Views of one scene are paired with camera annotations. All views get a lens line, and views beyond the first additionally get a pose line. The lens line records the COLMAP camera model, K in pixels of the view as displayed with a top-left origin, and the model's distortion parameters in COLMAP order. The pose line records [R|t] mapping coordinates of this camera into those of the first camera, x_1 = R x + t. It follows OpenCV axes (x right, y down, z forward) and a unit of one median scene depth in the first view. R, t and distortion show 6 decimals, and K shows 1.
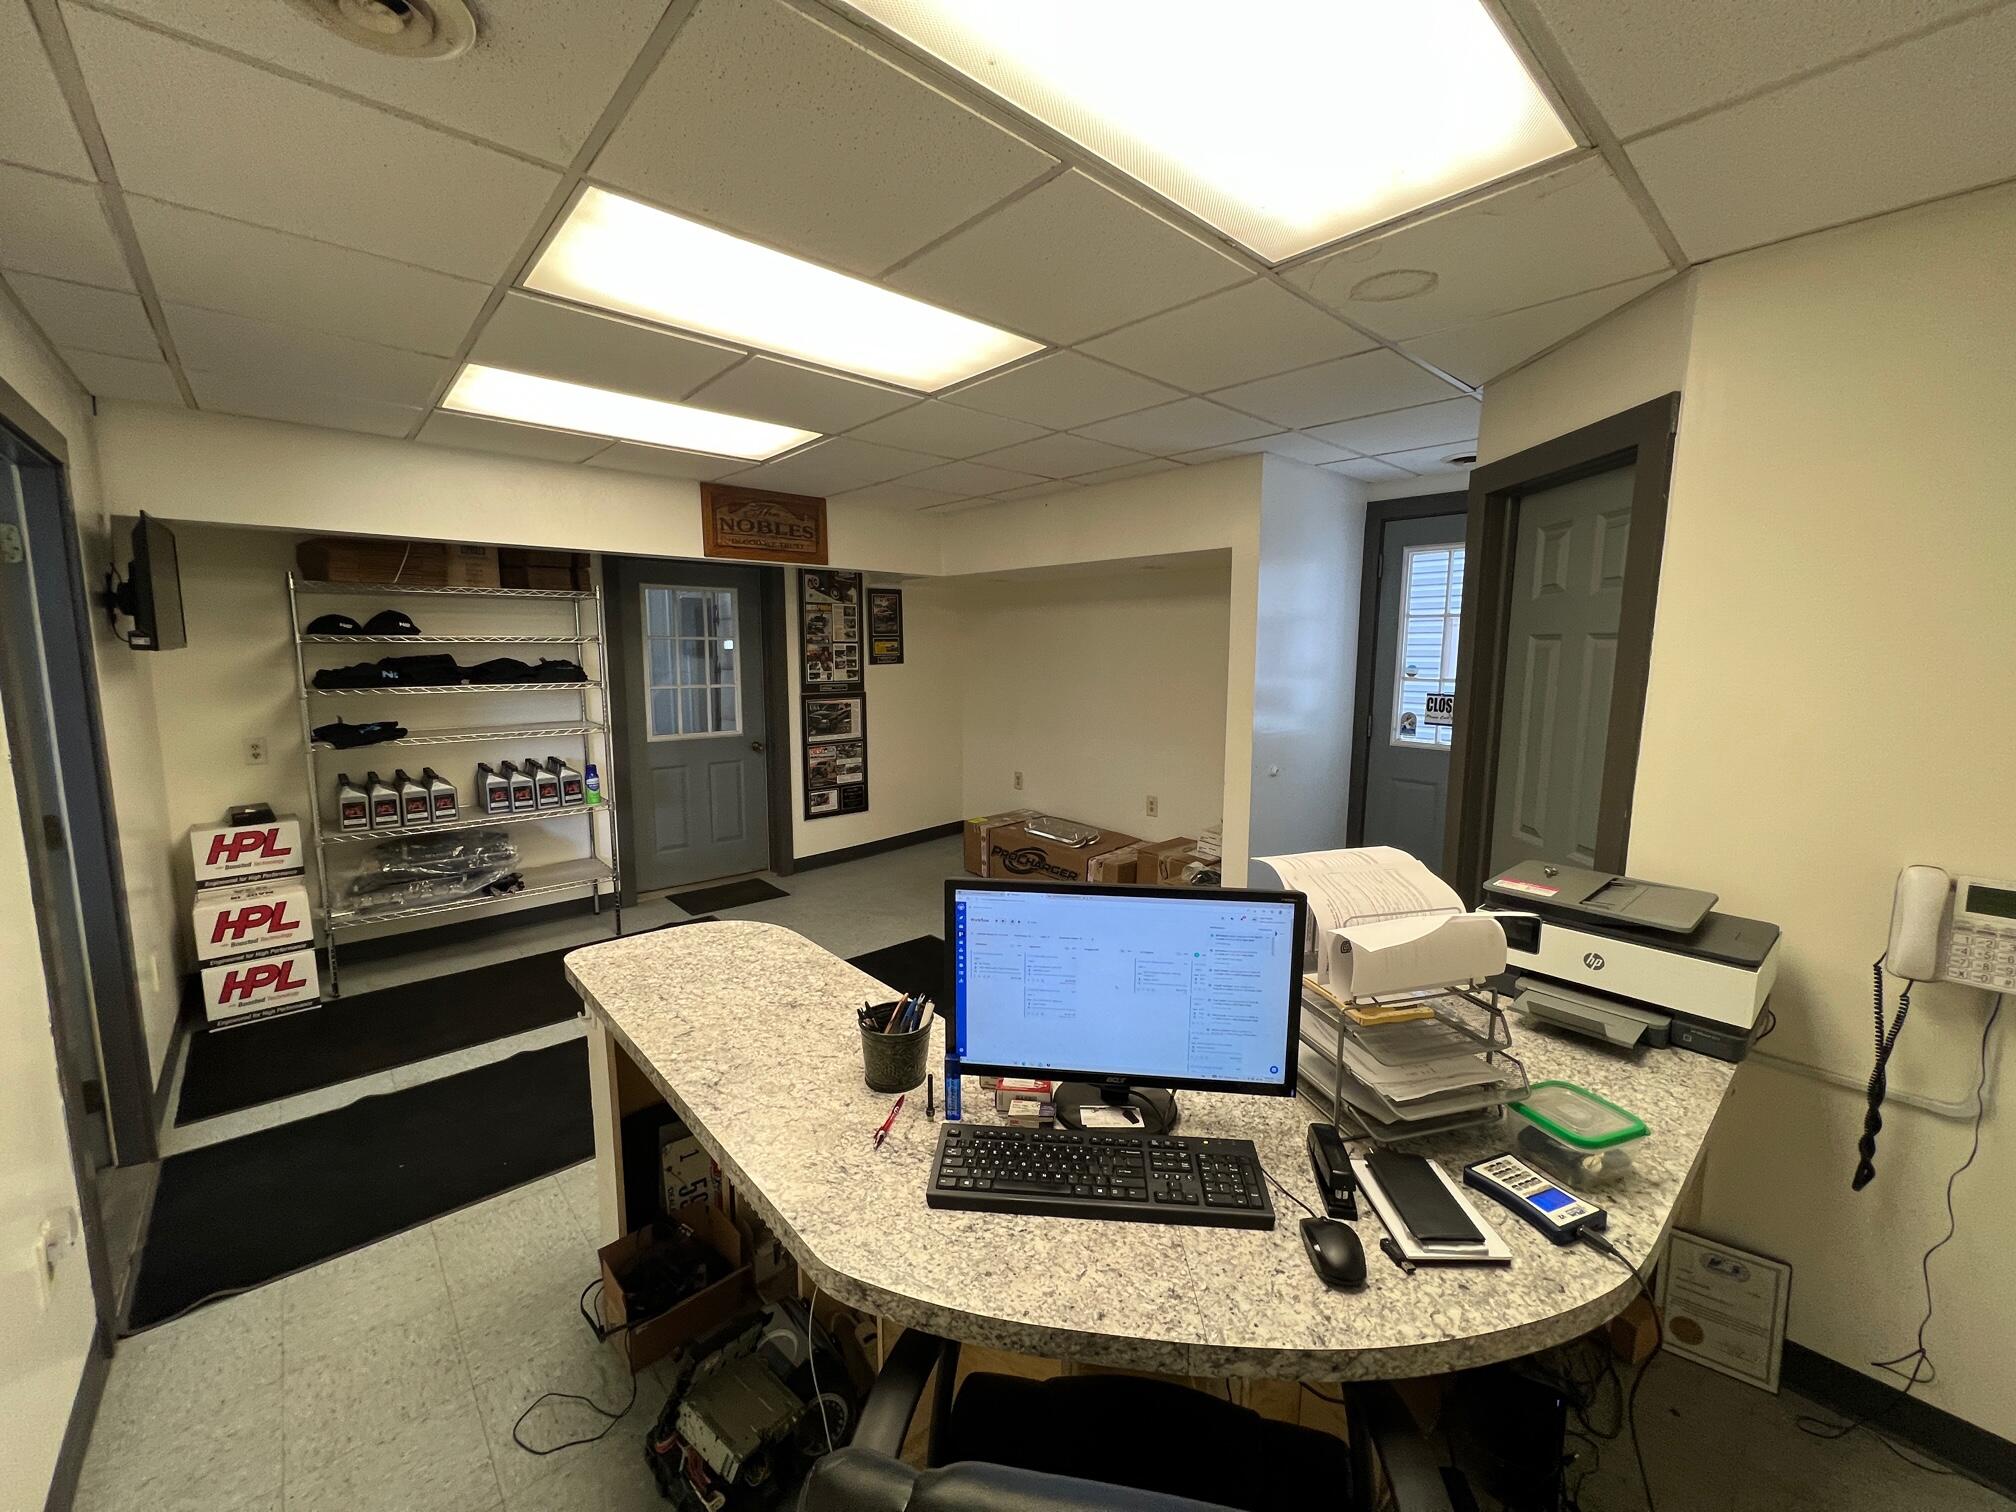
lens RADIAL K [[809.0, 0, 999.7], [0, 809.0, 754.2], [0, 0, 1]] dist [-0.006817, 0.001452]
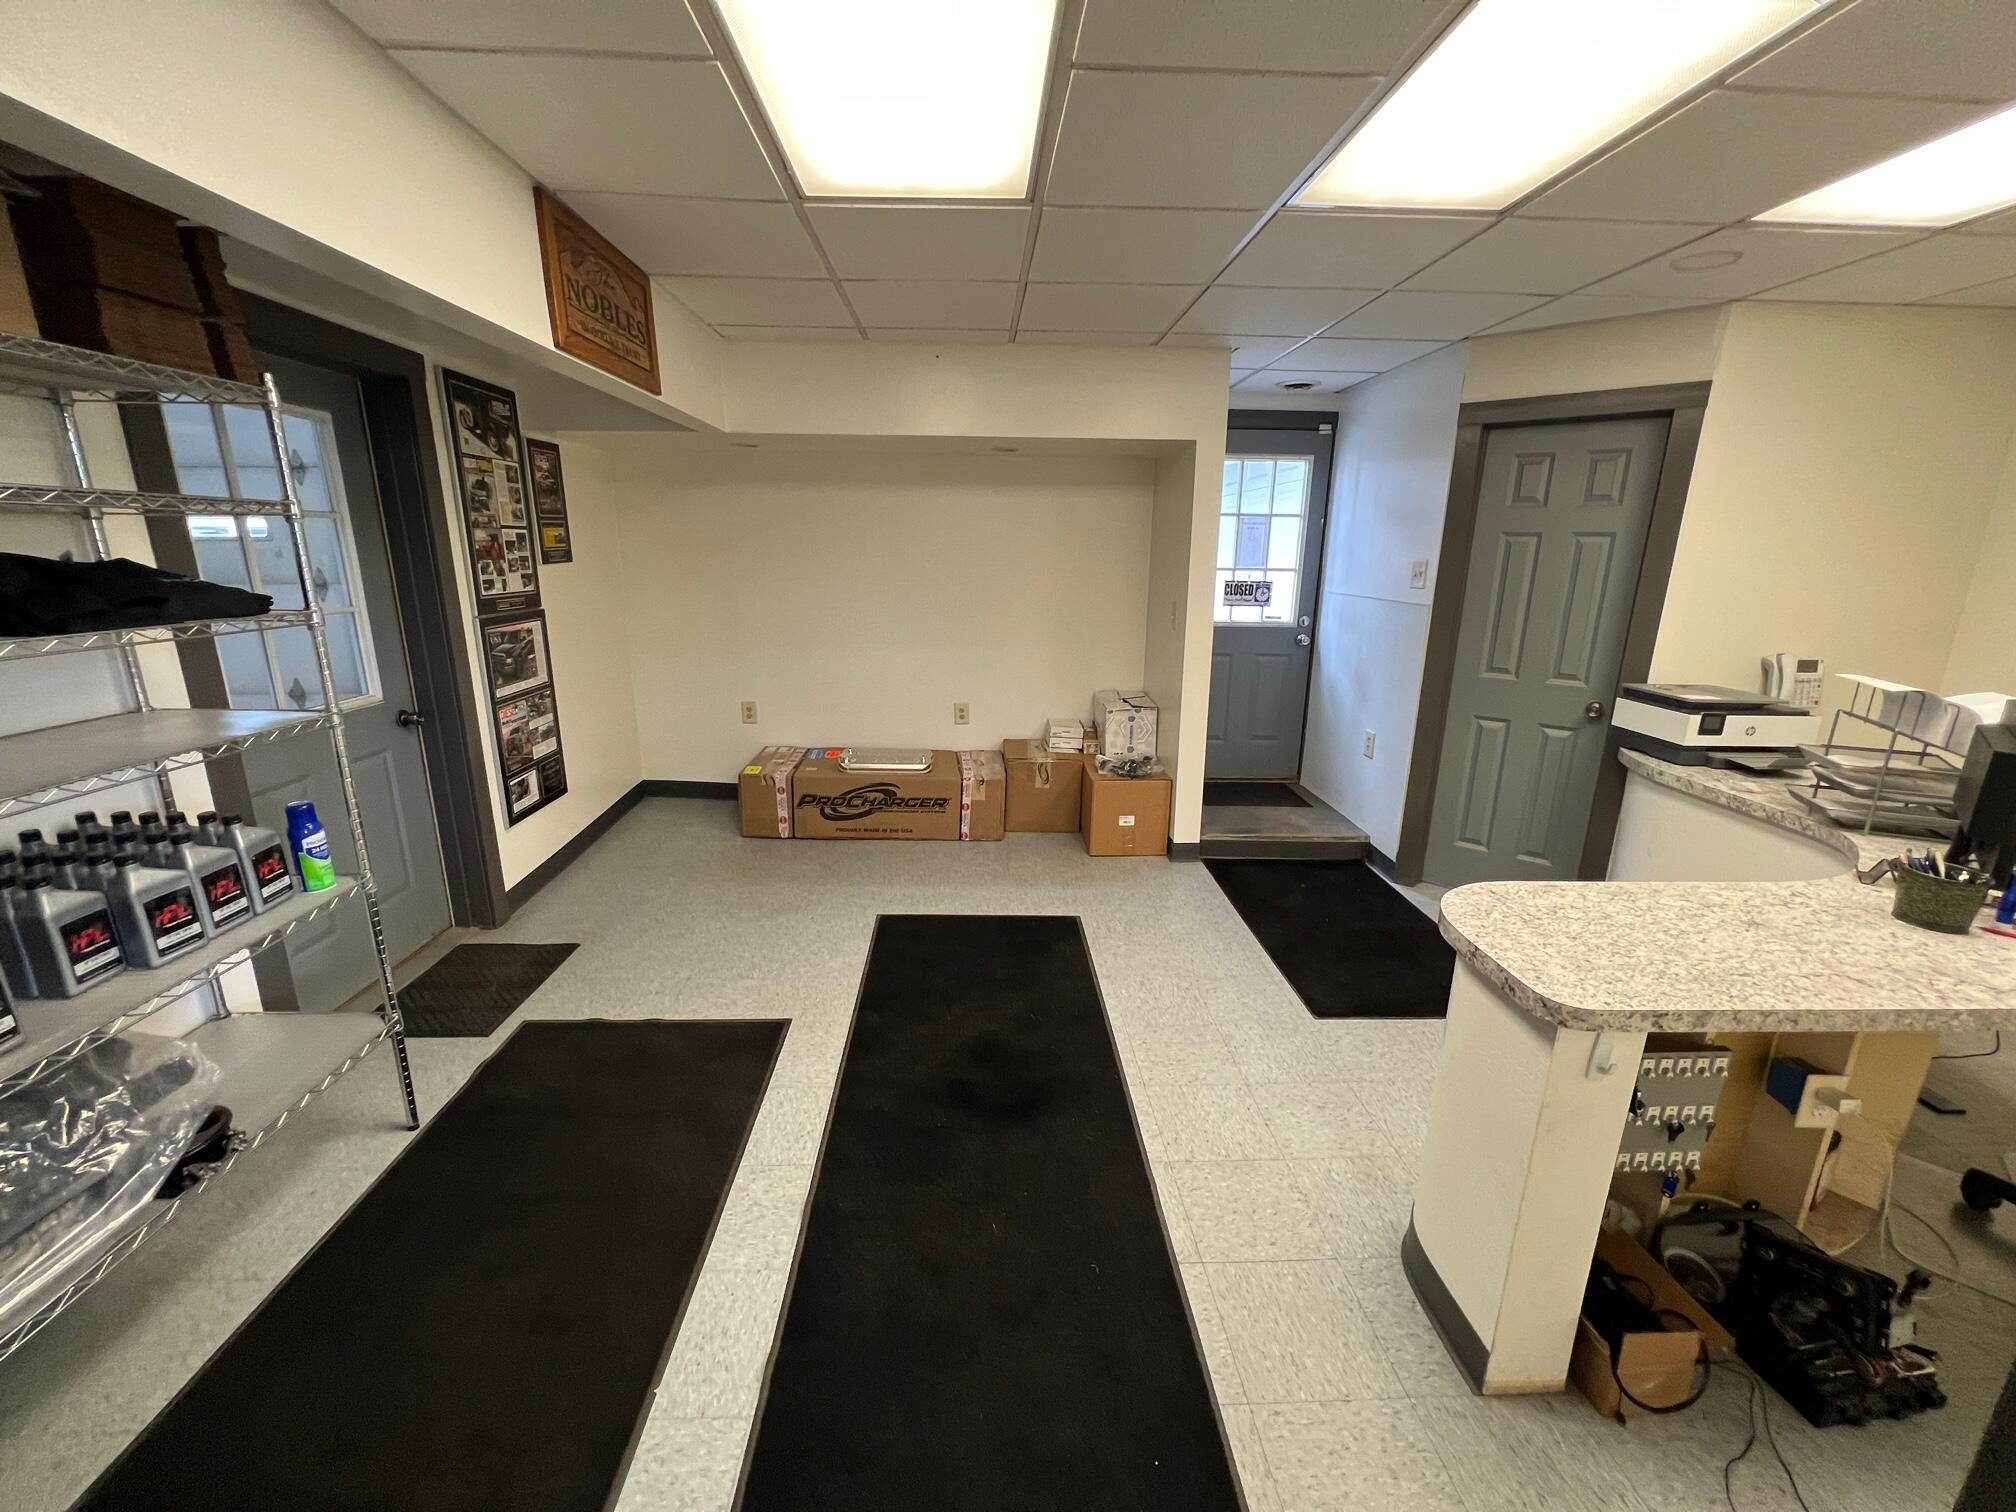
lens RADIAL K [[809.0, 0, 1004.7], [0, 809.0, 751.6], [0, 0, 1]] dist [-0.006817, 0.001452]
pose [[0.628668, -0.187862, 0.754642, -0.454173], [0.095593, 0.981692, 0.164749, -0.038577], [-0.771776, -0.031434, 0.635117, 0.333061]]
